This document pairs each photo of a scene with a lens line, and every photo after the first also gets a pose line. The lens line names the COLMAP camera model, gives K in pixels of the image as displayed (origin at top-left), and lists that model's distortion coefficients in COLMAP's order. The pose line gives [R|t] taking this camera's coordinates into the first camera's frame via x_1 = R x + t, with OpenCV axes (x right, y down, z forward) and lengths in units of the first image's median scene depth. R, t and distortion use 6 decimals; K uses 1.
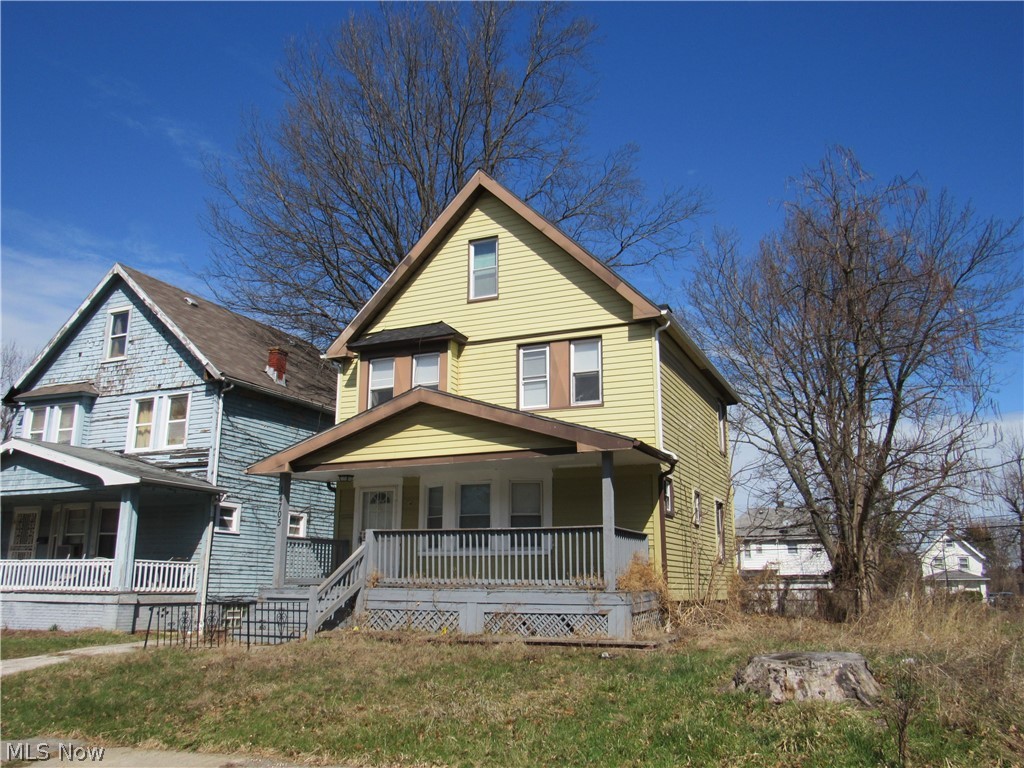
lens RADIAL K [[845.7, 0, 500.0], [0, 845.7, 388.3], [0, 0, 1]] dist [-0.007480, -0.000601]
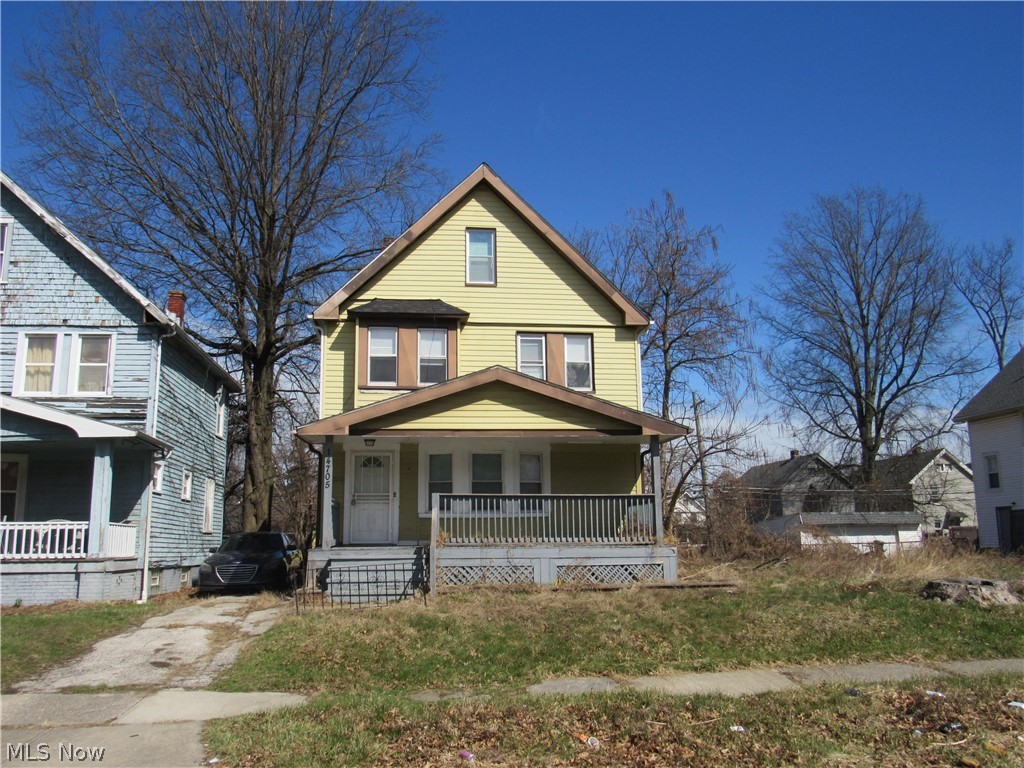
lens RADIAL K [[845.7, 0, 500.0], [0, 845.7, 388.3], [0, 0, 1]] dist [-0.007480, -0.000601]
pose [[0.855742, 0.078849, 0.511359, -0.548189], [-0.101325, 0.994722, 0.016183, 0.007564], [-0.507384, -0.065662, 0.859215, 0.040403]]
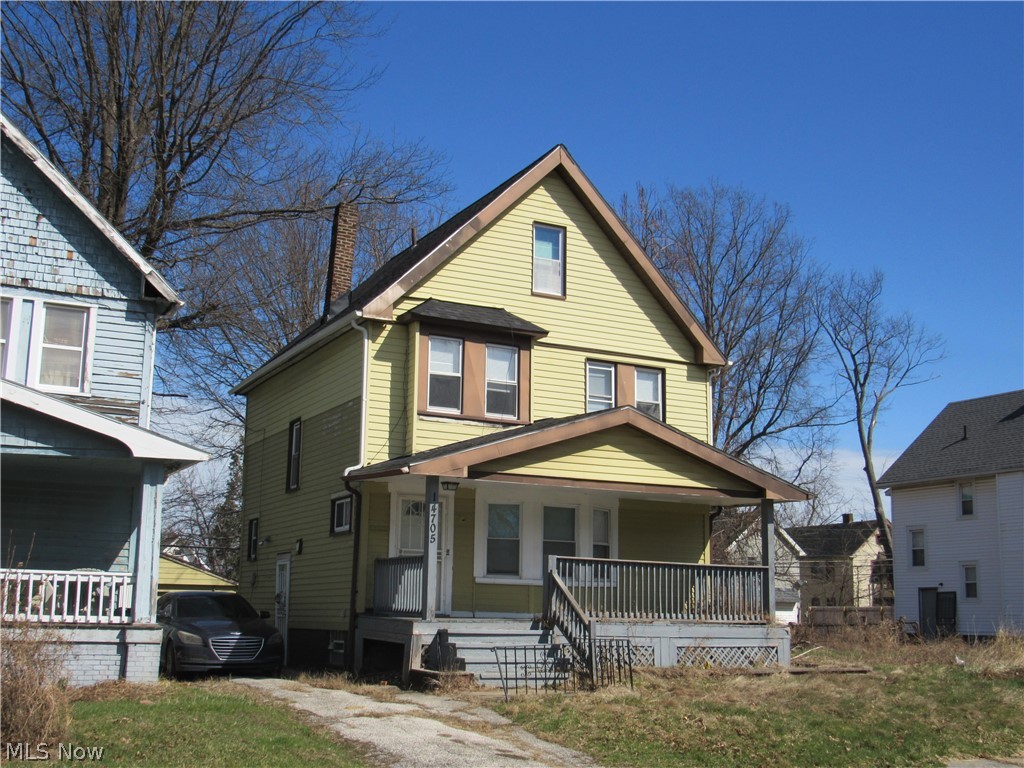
lens RADIAL K [[1219.4, 0, 512.0], [0, 1219.4, 384.0], [0, 0, 1]] dist [-0.025924, -0.039836]
pose [[0.610401, 0.152692, 0.777236, -1.016527], [-0.193344, 0.980285, -0.040739, 0.044134], [-0.768133, -0.125406, 0.627889, 0.222139]]
